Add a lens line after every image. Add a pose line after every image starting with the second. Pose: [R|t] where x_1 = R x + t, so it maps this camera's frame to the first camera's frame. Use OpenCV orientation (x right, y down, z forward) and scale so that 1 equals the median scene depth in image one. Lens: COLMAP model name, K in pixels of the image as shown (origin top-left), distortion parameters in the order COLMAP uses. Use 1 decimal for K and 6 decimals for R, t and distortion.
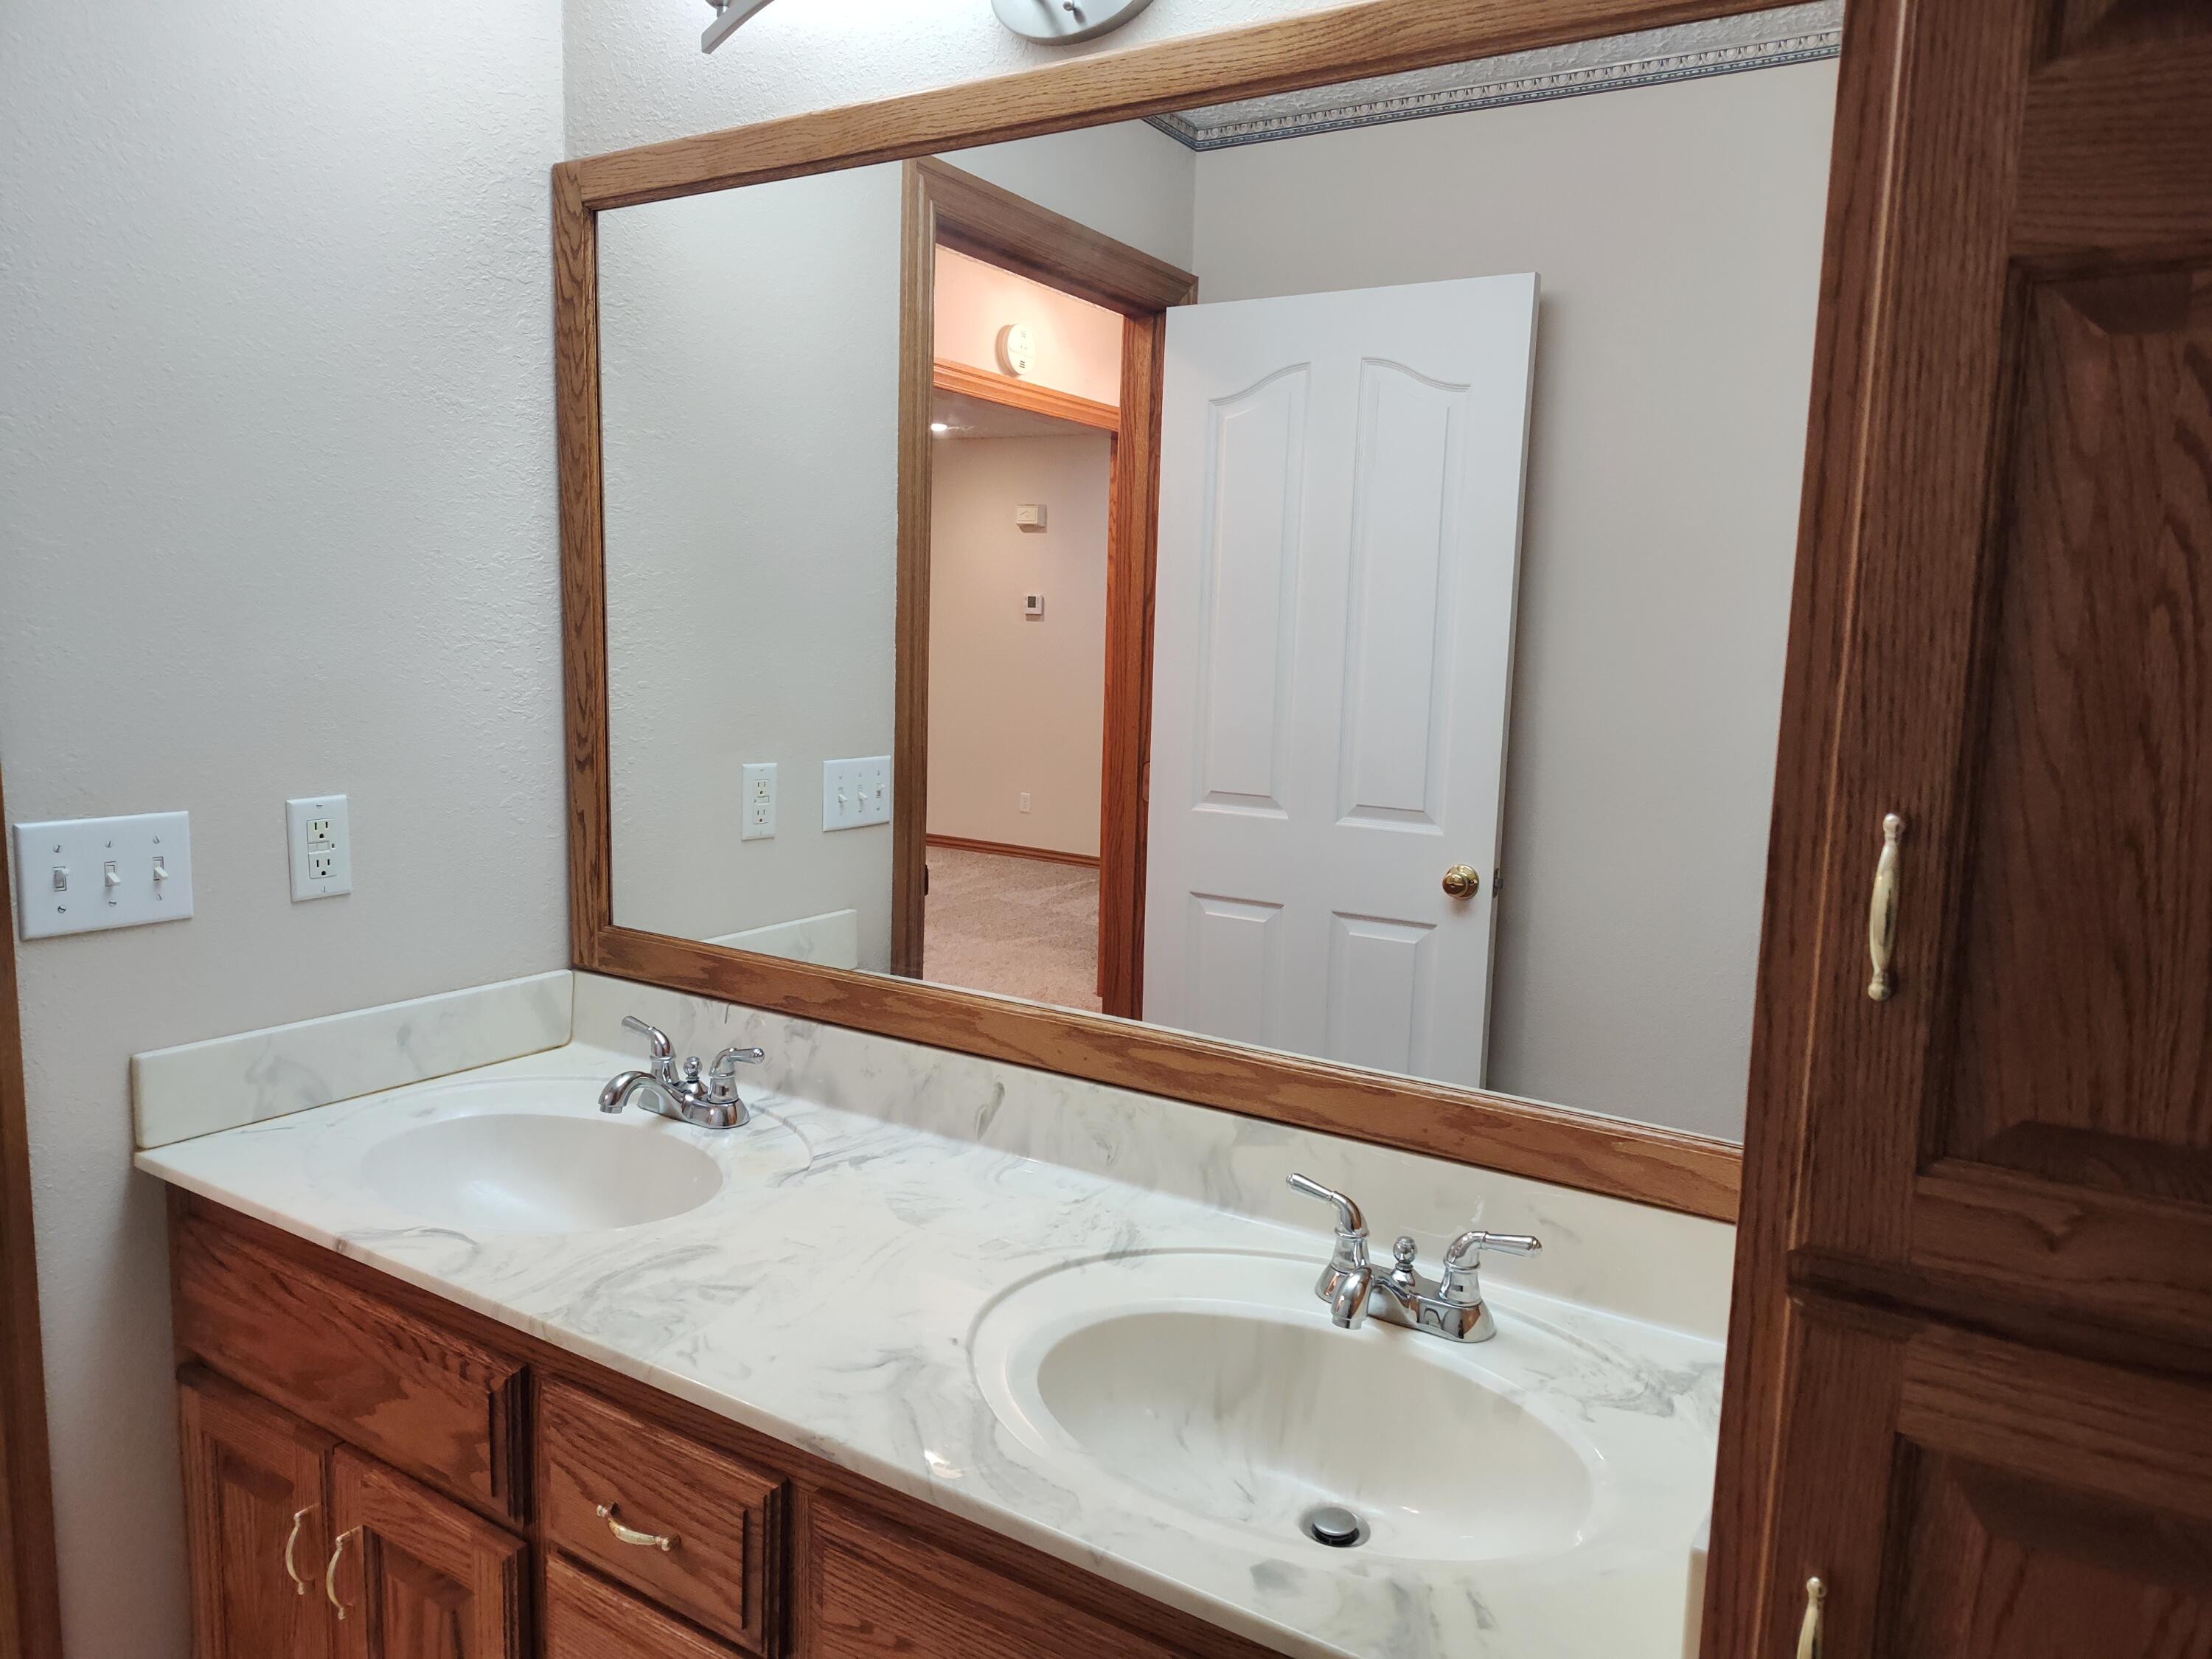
lens RADIAL K [[1513.5, 0, 1118.7], [0, 1513.5, 852.1], [0, 0, 1]] dist [0.055791, -0.057145]
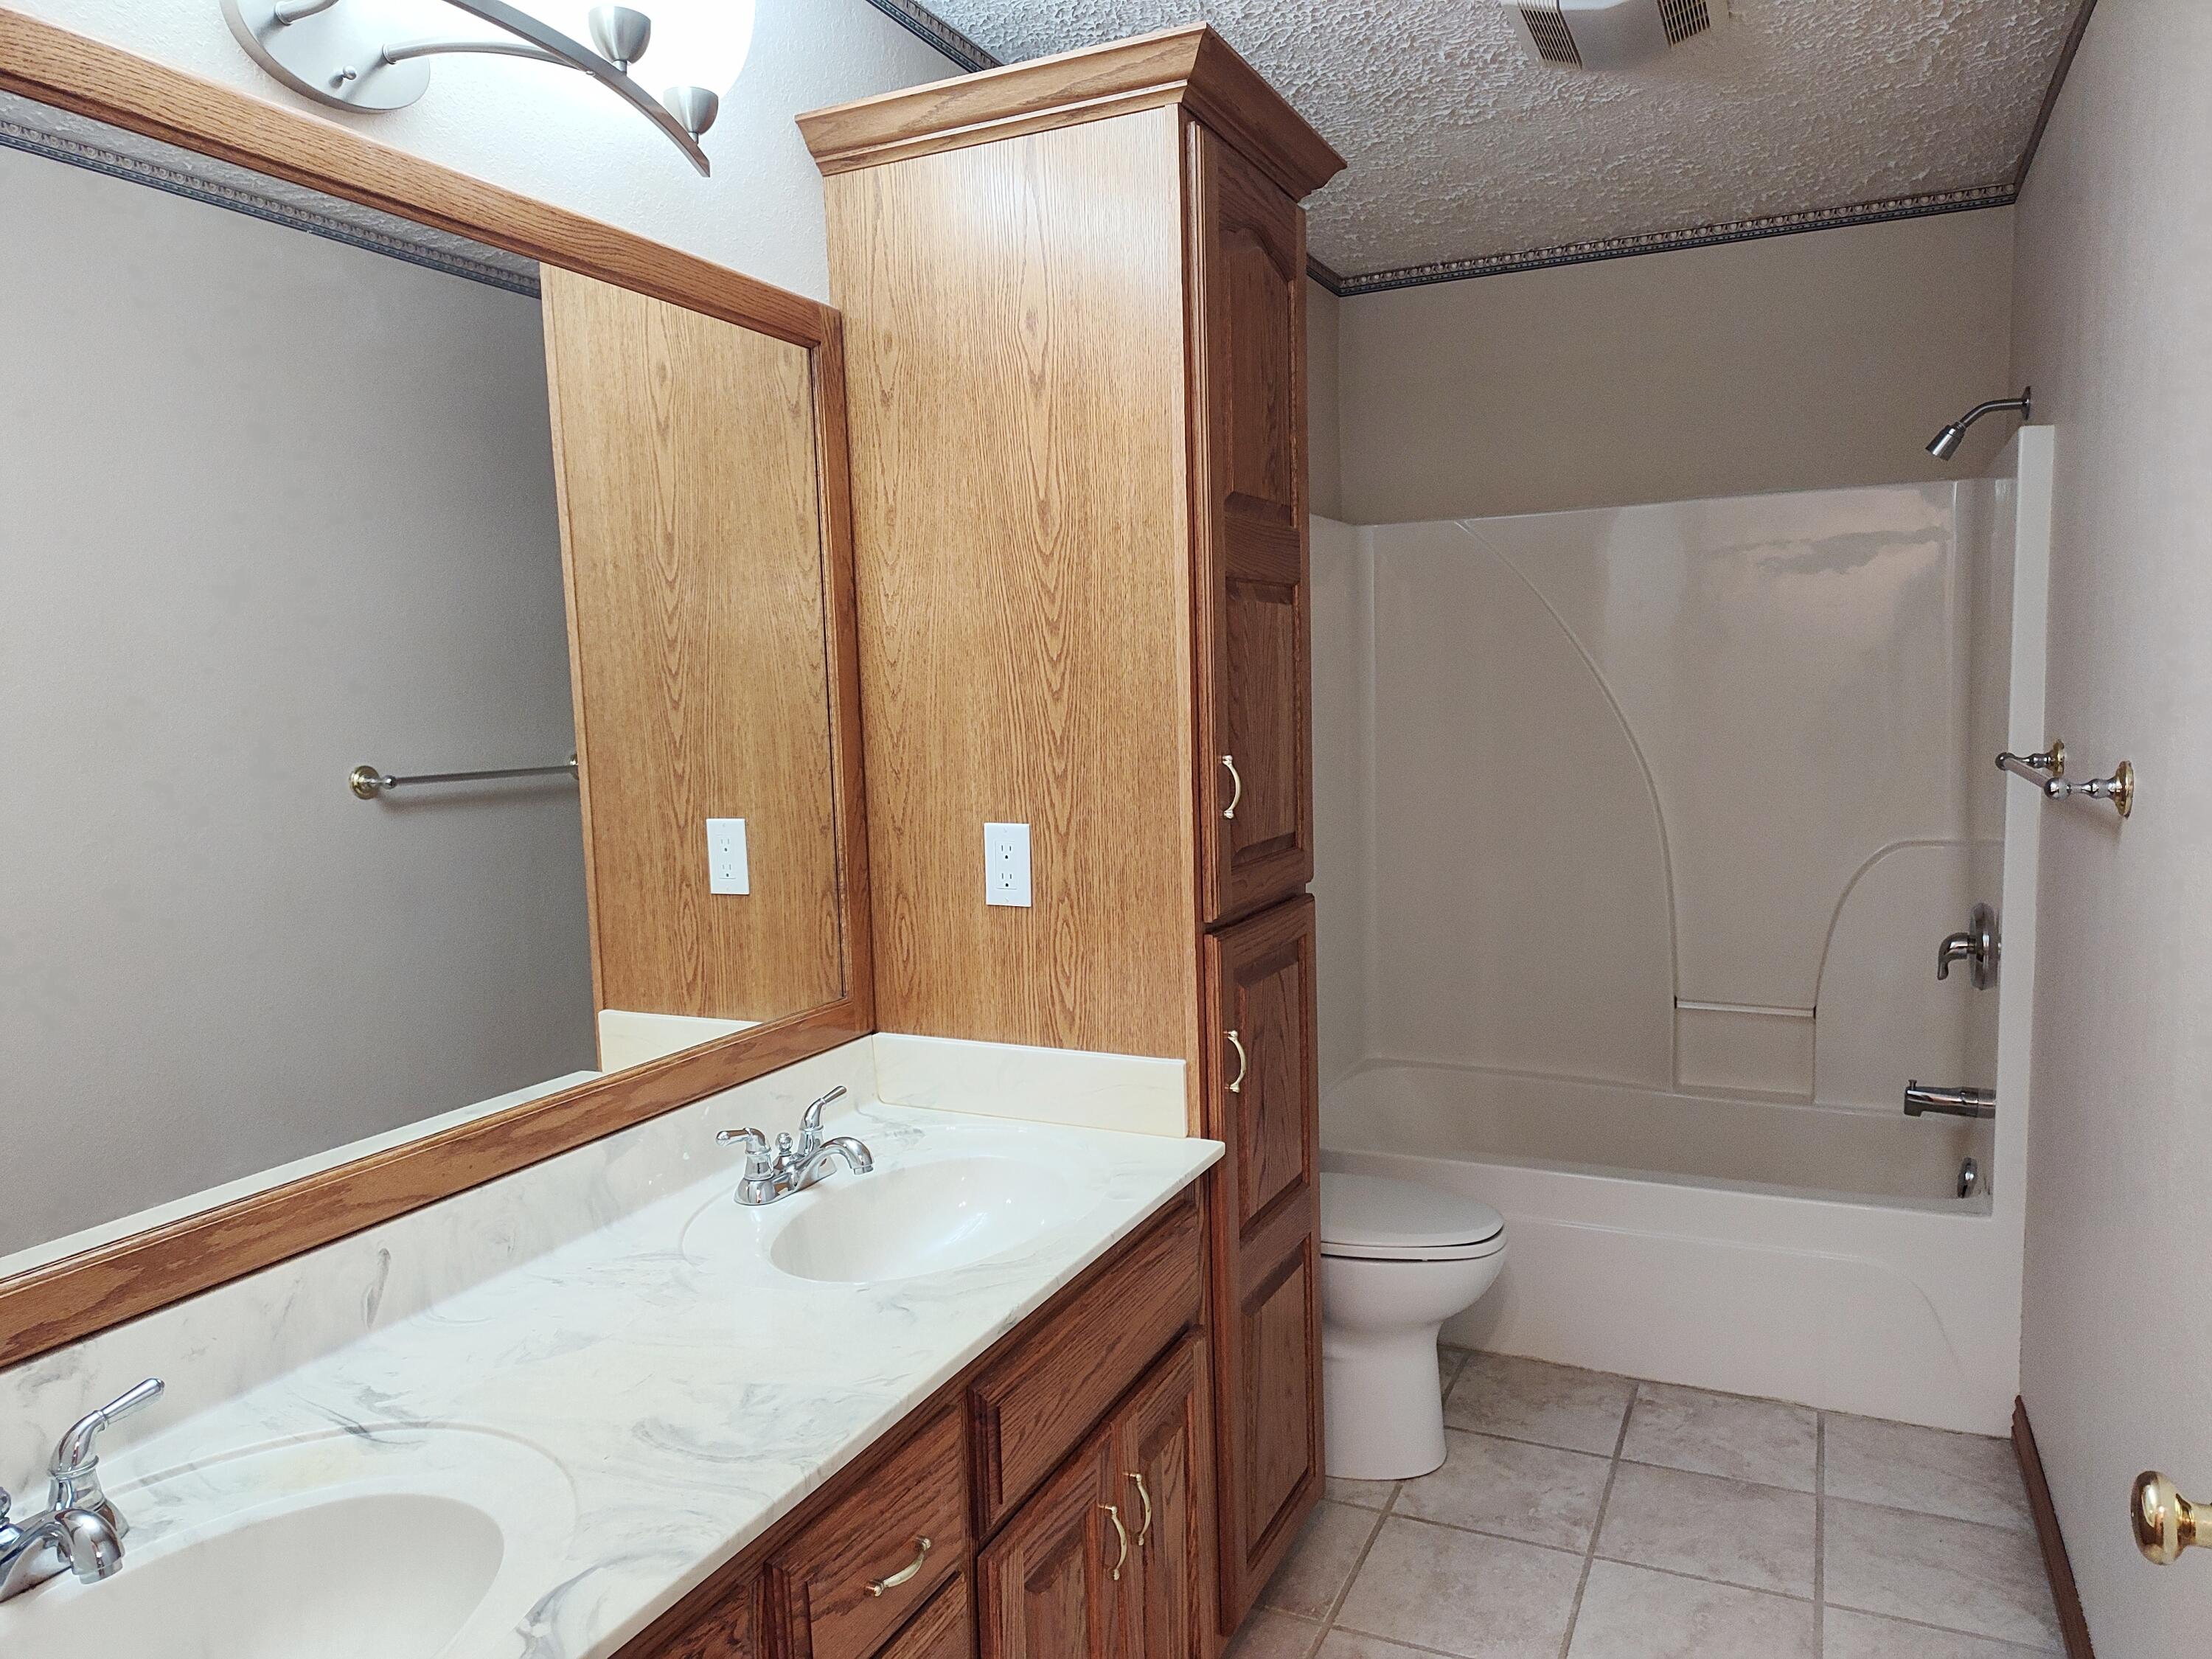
lens RADIAL K [[1513.5, 0, 1118.7], [0, 1513.5, 852.1], [0, 0, 1]] dist [0.055791, -0.057145]
pose [[-0.137266, -0.134031, 0.981424, -1.015903], [0.165297, 0.973810, 0.156111, -0.143271], [-0.976645, 0.183655, -0.111516, 0.678366]]
